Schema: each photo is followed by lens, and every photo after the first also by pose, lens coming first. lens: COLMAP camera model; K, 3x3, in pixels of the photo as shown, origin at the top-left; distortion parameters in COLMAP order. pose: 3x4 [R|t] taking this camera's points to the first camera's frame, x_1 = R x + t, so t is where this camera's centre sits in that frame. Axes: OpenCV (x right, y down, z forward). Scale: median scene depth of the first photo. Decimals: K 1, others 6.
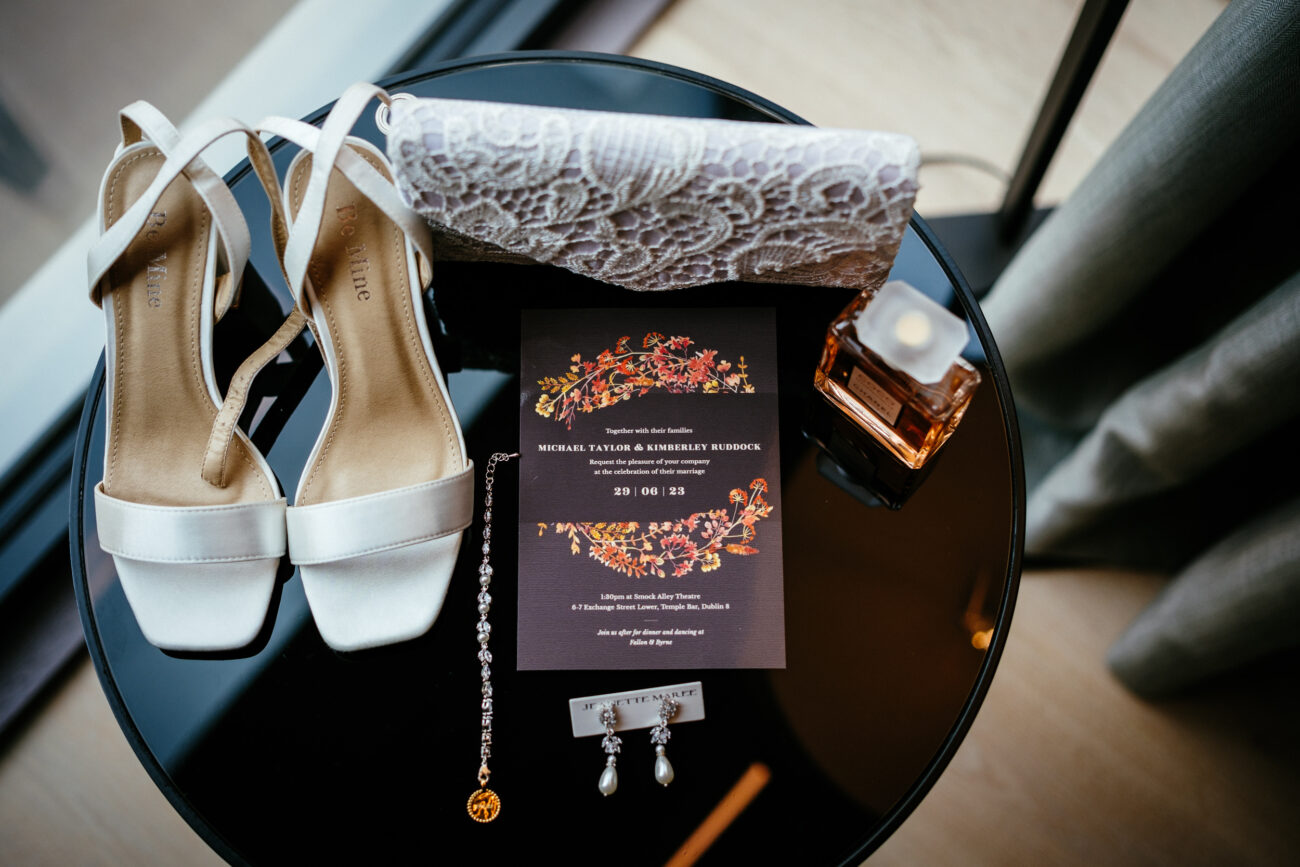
lens RADIAL K [[1981.0, 0, 650.1], [0, 1981.0, 433.1], [0, 0, 1]] dist [0.202618, 0.000000]
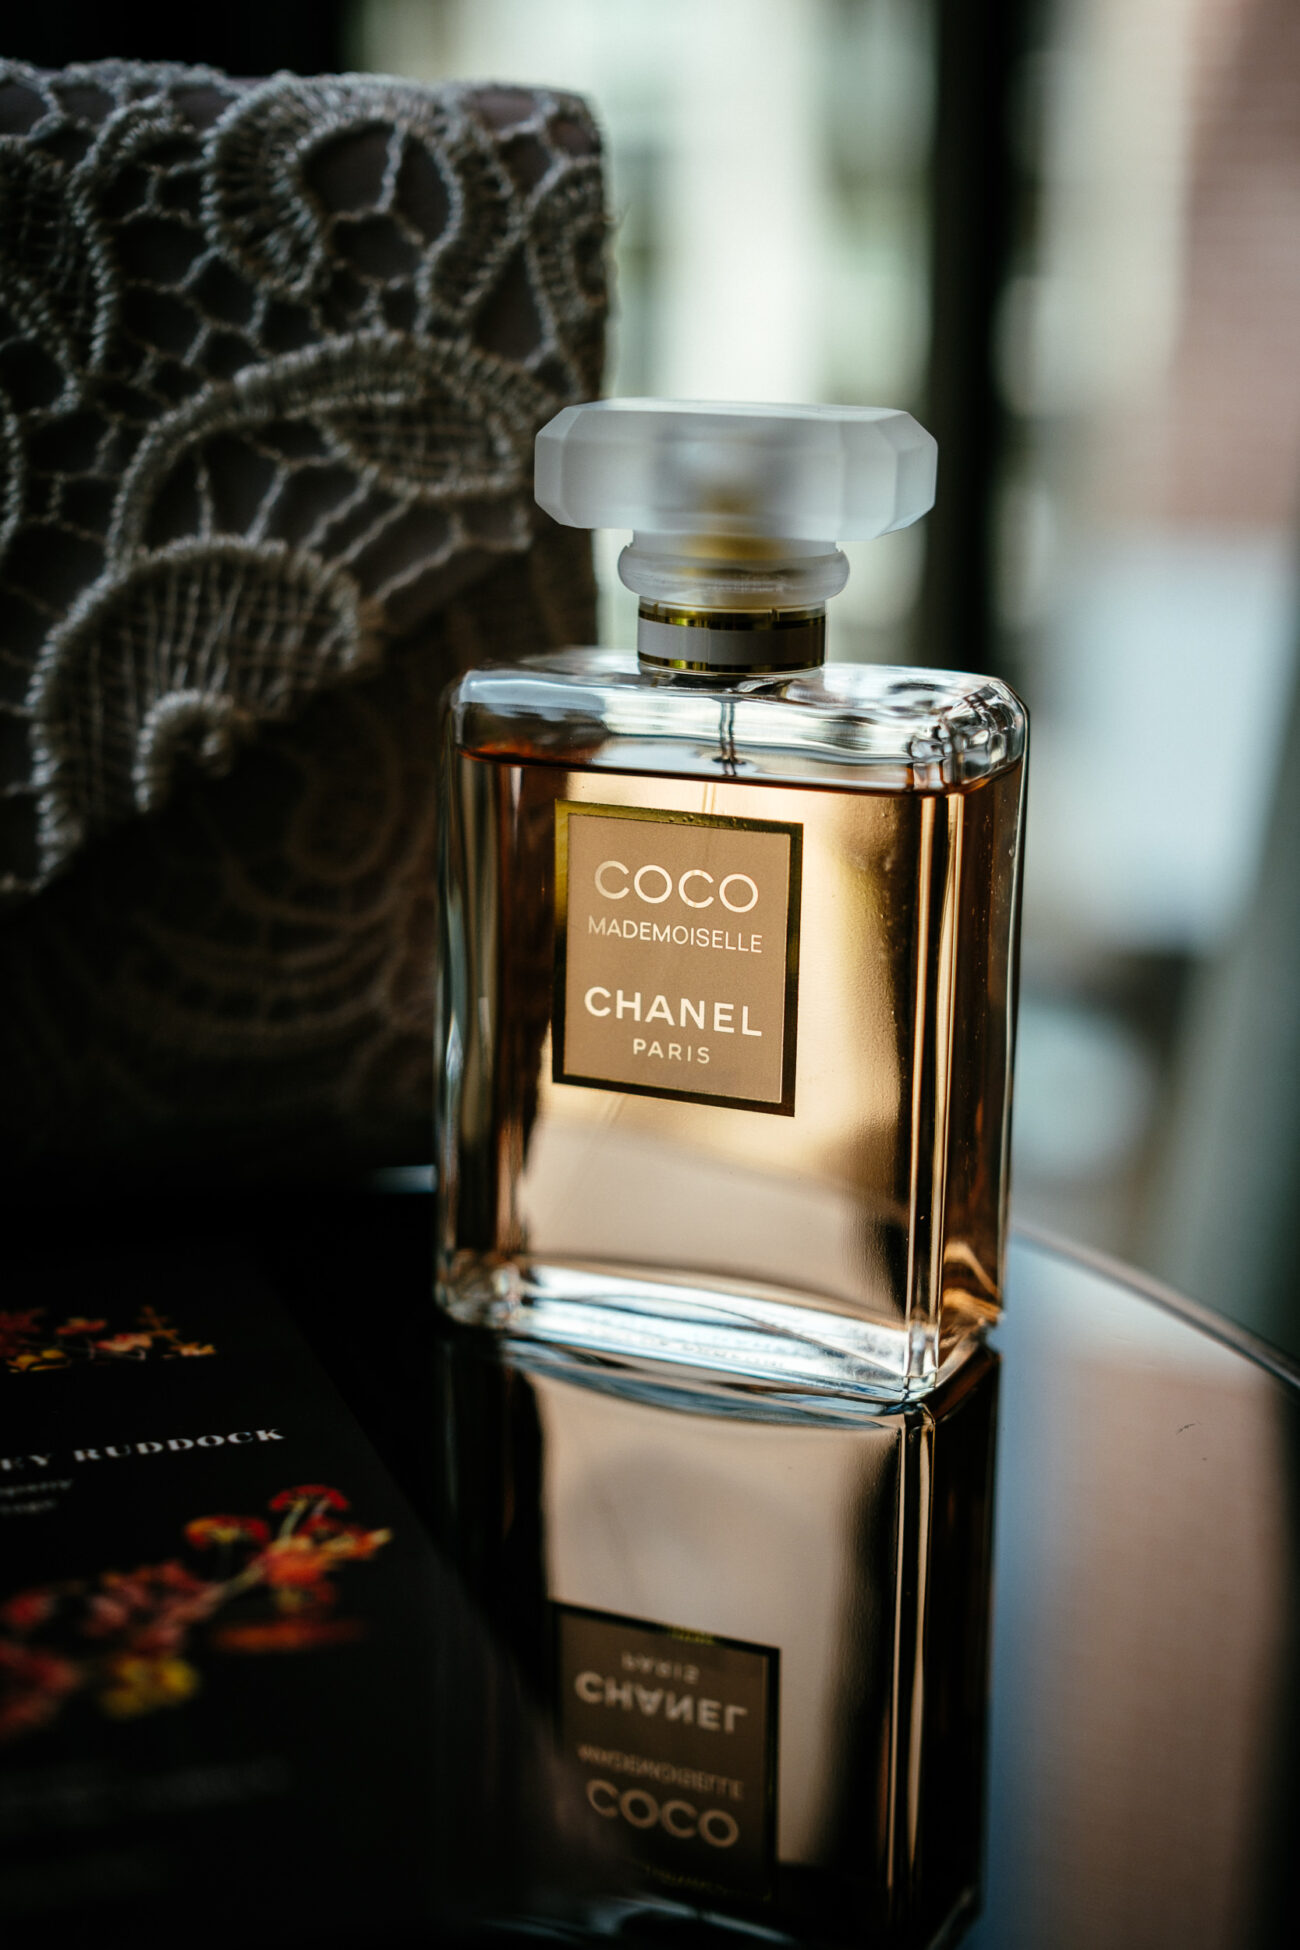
lens RADIAL K [[2971.5, 0, 651.3], [0, 2971.5, 974.8], [0, 0, 1]] dist [0.202618, 0.000000]
pose [[0.949179, -0.060098, 0.308947, -0.010962], [0.296163, 0.502772, -0.812101, 0.306069], [-0.106524, 0.862327, 0.495020, 0.826376]]
